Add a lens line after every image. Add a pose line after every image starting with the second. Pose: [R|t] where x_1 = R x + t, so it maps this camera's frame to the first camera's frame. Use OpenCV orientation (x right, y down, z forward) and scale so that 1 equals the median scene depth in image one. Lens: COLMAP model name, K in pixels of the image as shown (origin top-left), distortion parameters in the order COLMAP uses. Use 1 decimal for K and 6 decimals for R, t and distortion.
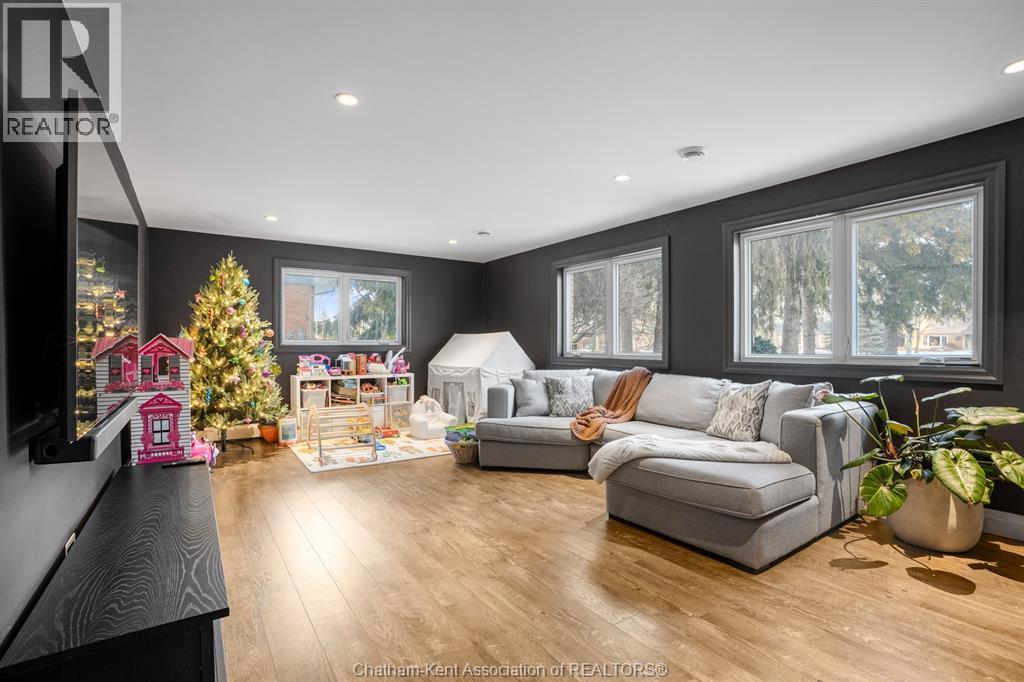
lens RADIAL K [[481.5, 0, 516.7], [0, 481.5, 330.6], [0, 0, 1]] dist [-0.035379, 0.000571]
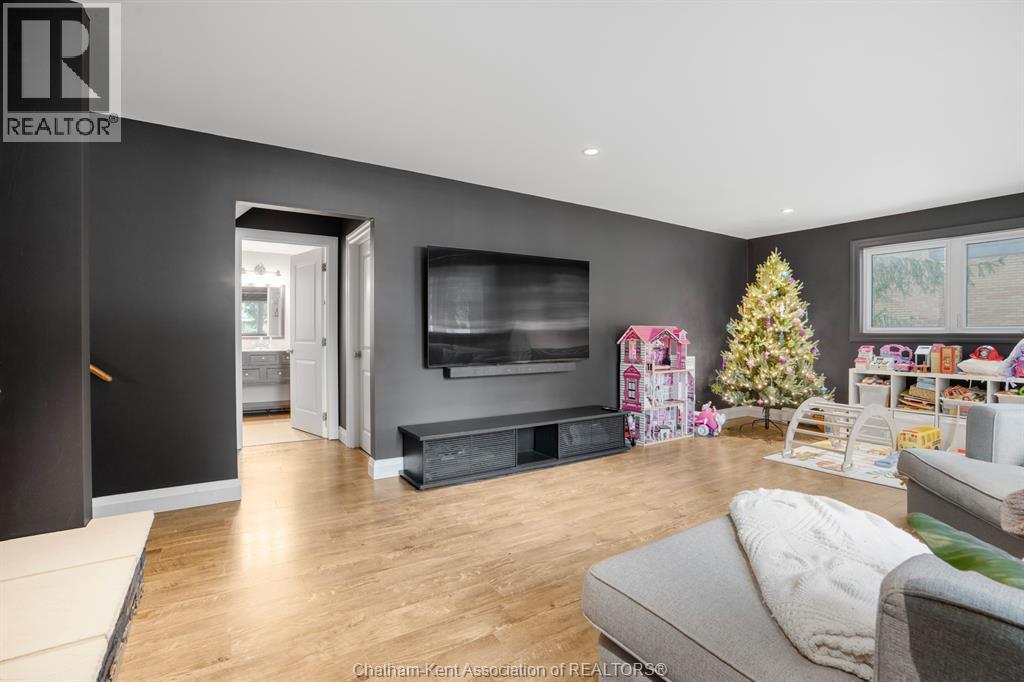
lens RADIAL K [[481.5, 0, 516.7], [0, 481.5, 330.6], [0, 0, 1]] dist [-0.035379, 0.000571]
pose [[-0.040468, -0.005361, -0.999166, 0.520774], [0.029602, 0.999540, -0.006562, 0.012647], [0.998742, -0.029843, -0.040290, 0.441028]]
